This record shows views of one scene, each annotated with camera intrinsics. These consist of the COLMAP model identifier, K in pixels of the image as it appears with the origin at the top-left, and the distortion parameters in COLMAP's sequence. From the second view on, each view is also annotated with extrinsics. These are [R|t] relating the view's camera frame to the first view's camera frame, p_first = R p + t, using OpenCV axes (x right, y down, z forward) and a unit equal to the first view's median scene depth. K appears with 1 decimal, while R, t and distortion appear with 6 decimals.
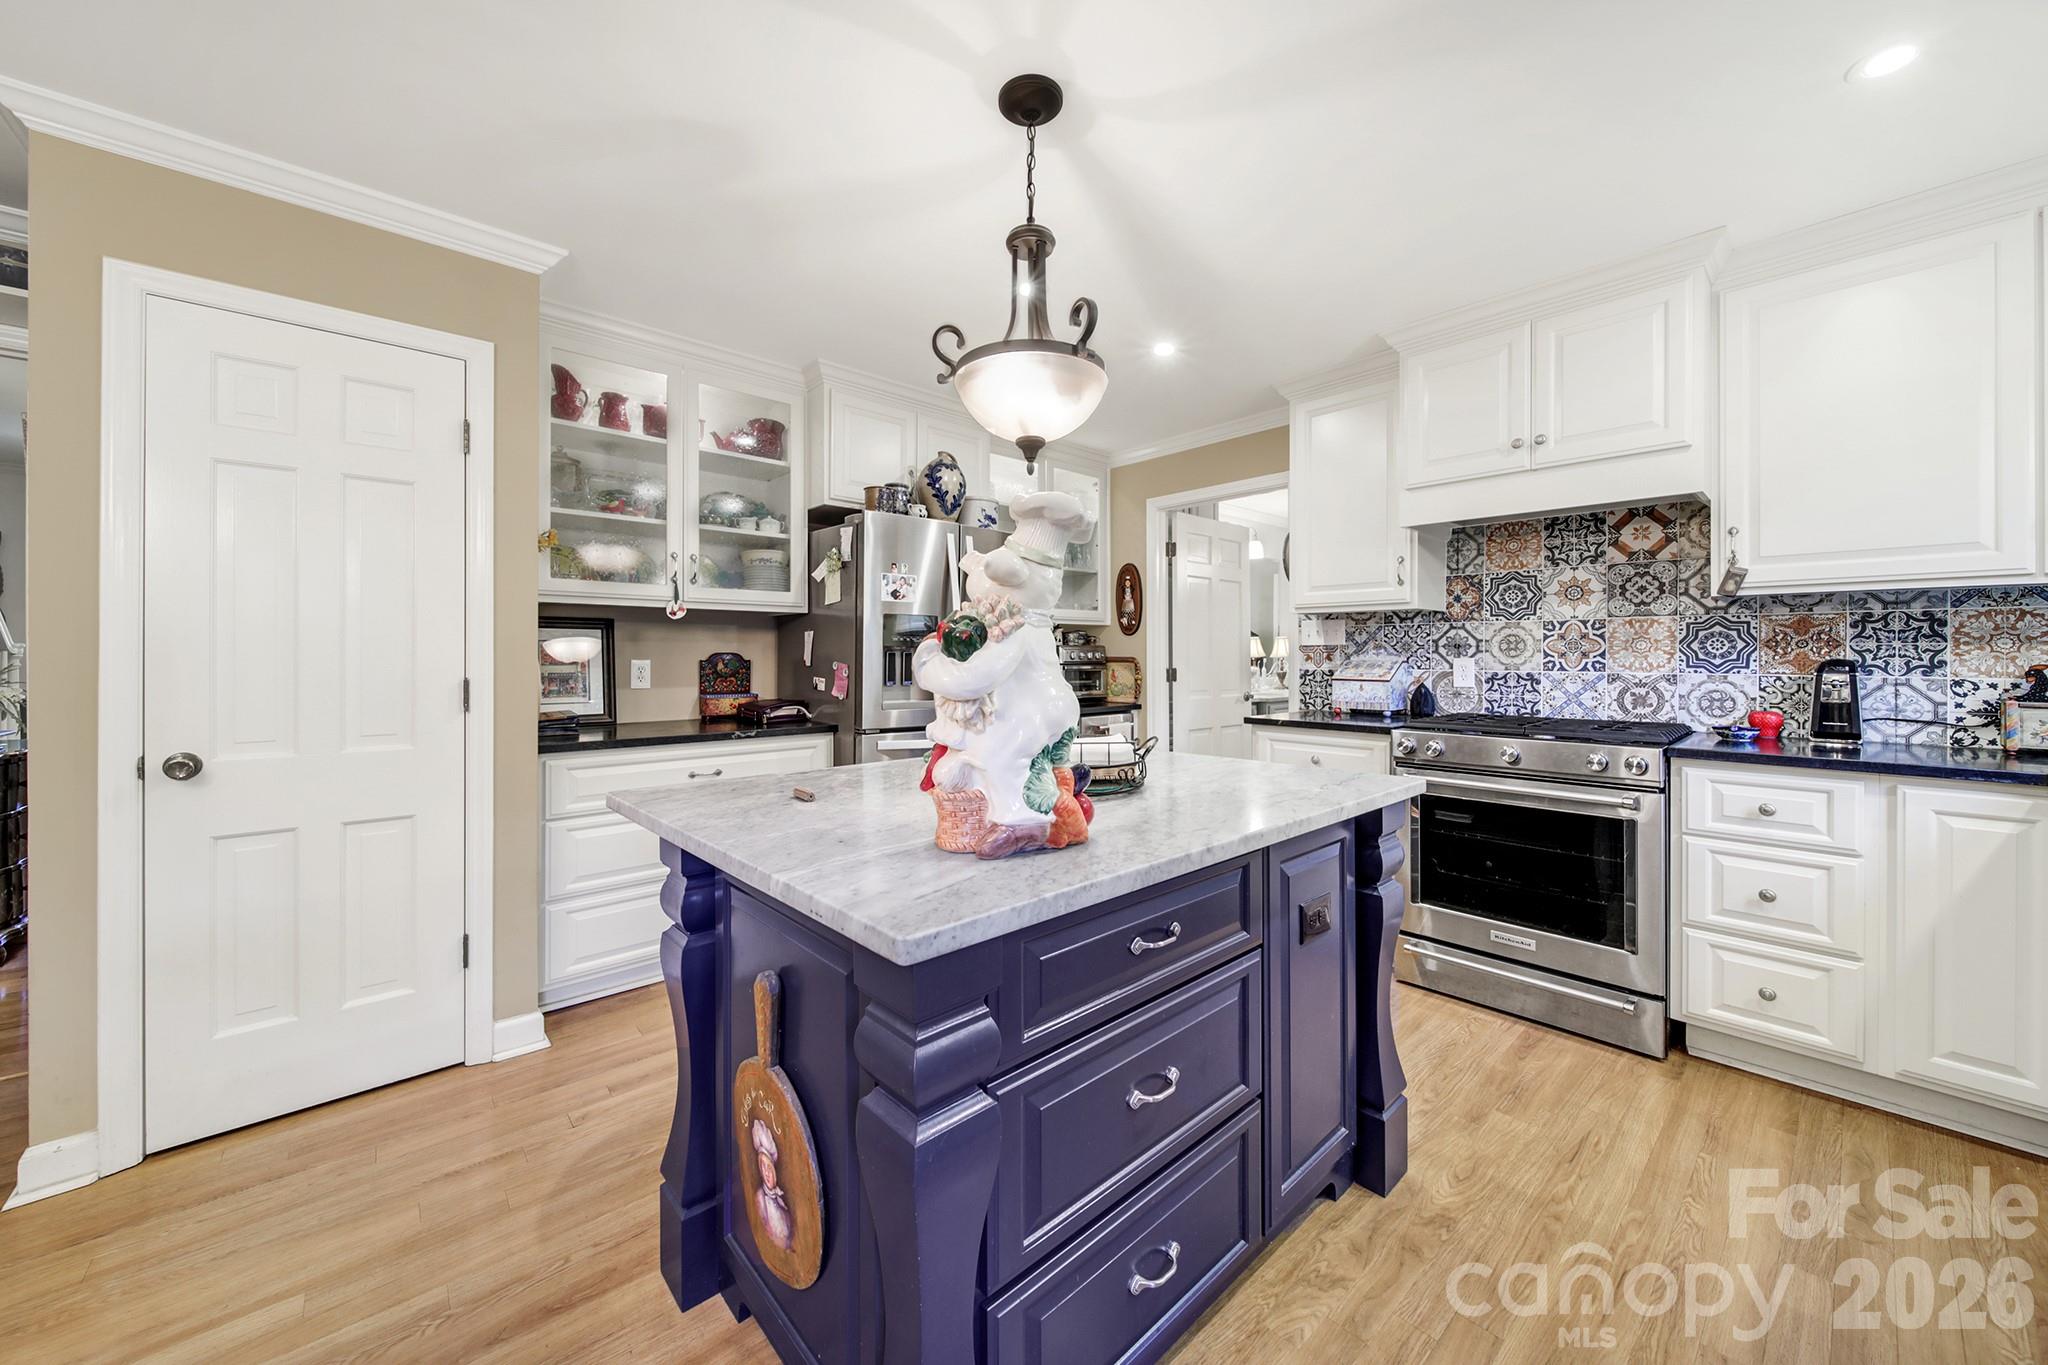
lens RADIAL K [[741.5, 0, 1030.5], [0, 741.5, 666.6], [0, 0, 1]] dist [-0.001149, -0.001237]
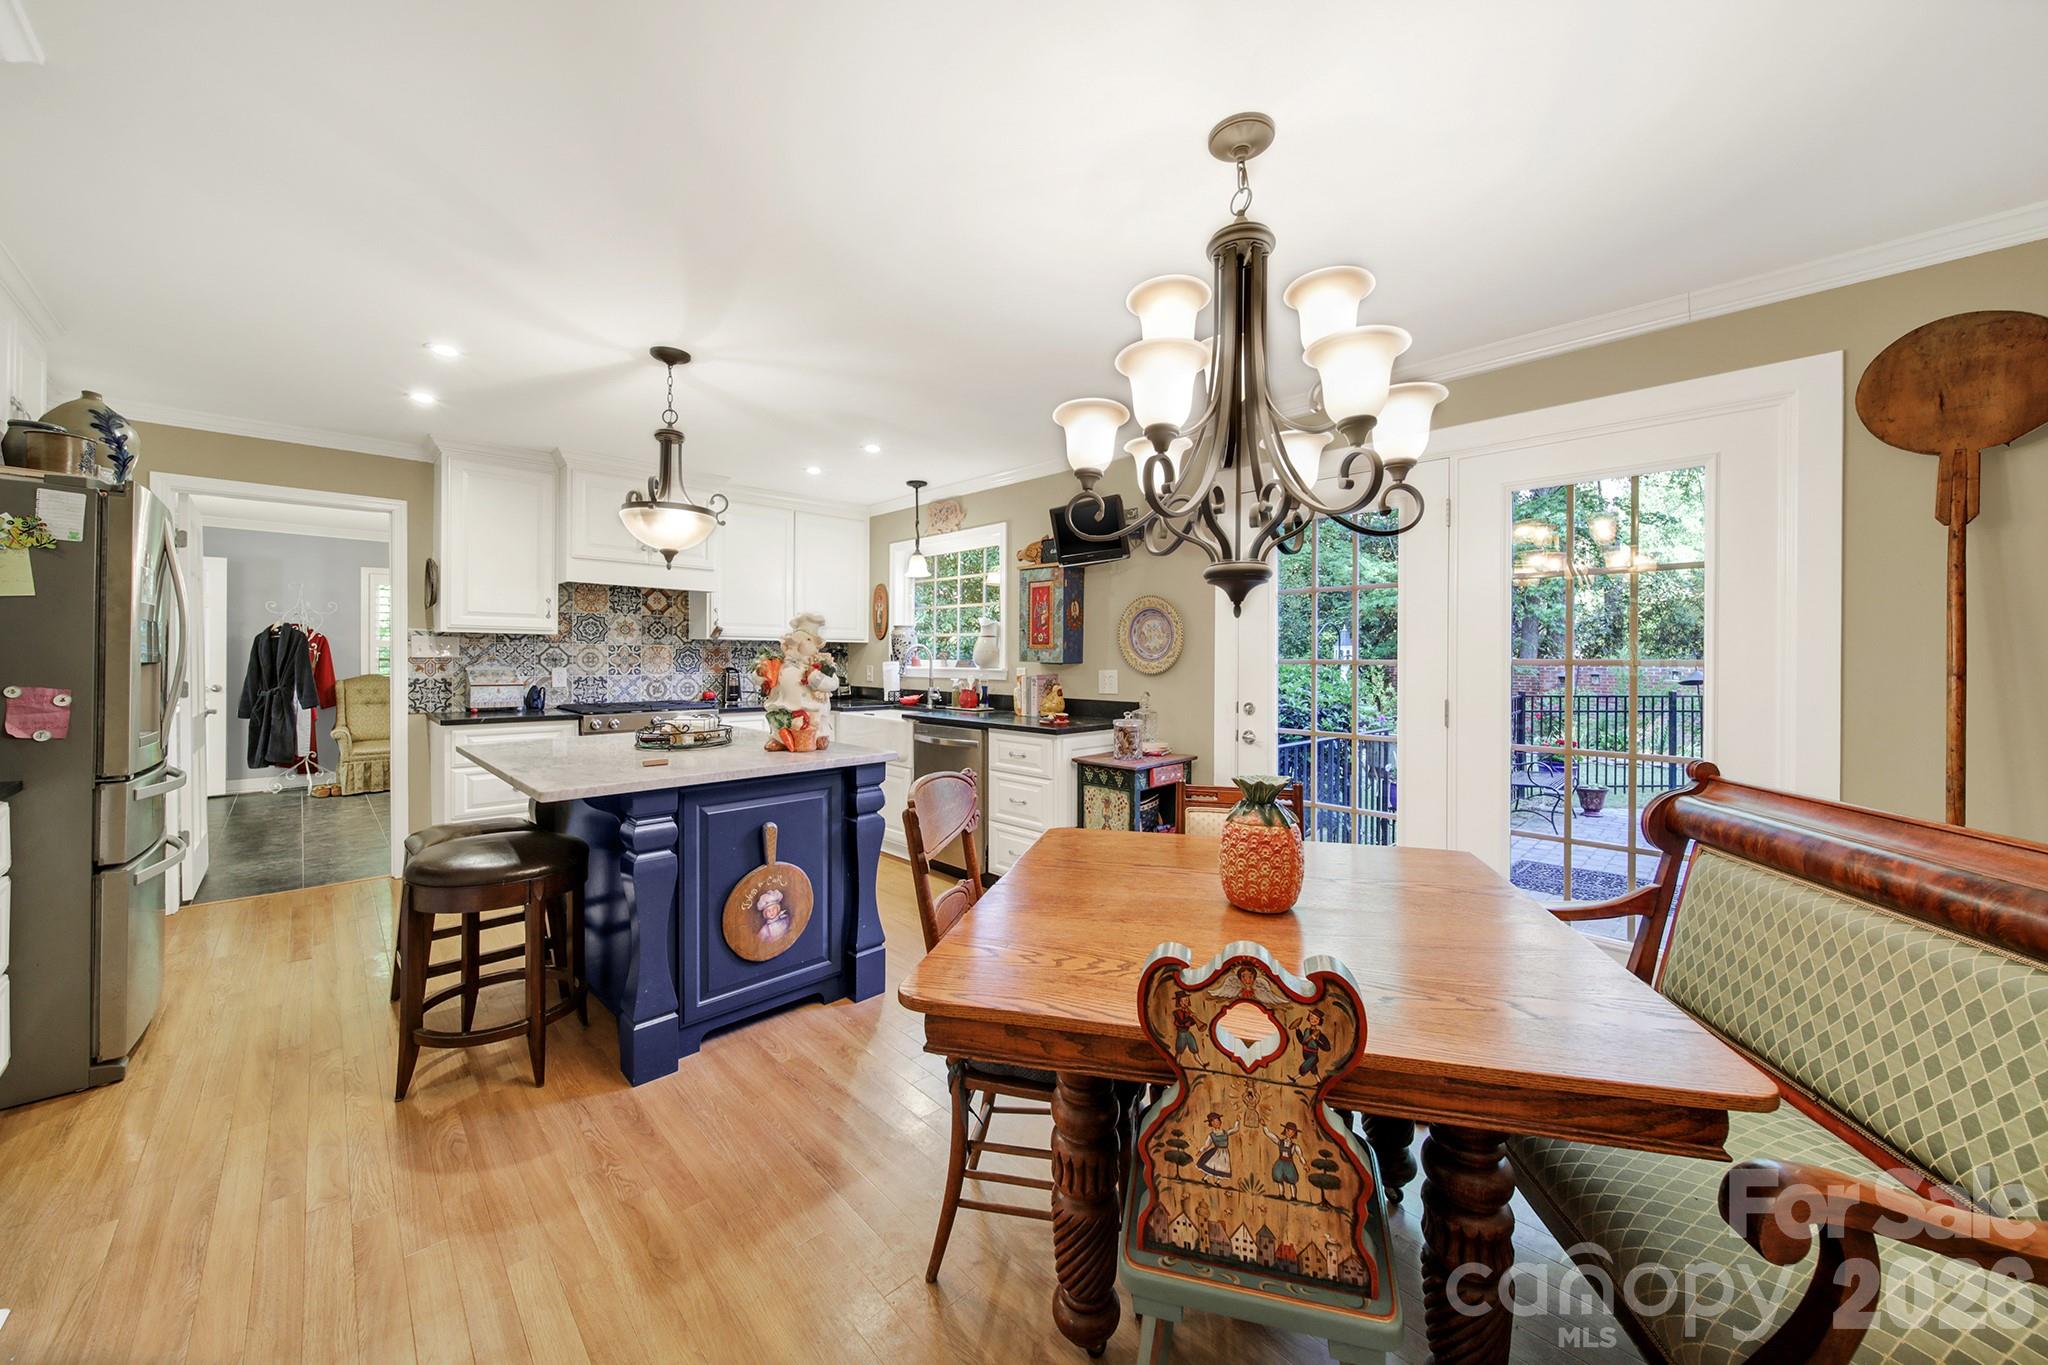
lens RADIAL K [[741.5, 0, 1012.3], [0, 741.5, 661.1], [0, 0, 1]] dist [-0.001149, -0.001237]
pose [[-0.015449, -0.004517, 0.999870, -0.998752], [0.008283, 0.999955, 0.004645, -0.026134], [-0.999846, 0.008354, -0.015410, 0.119266]]
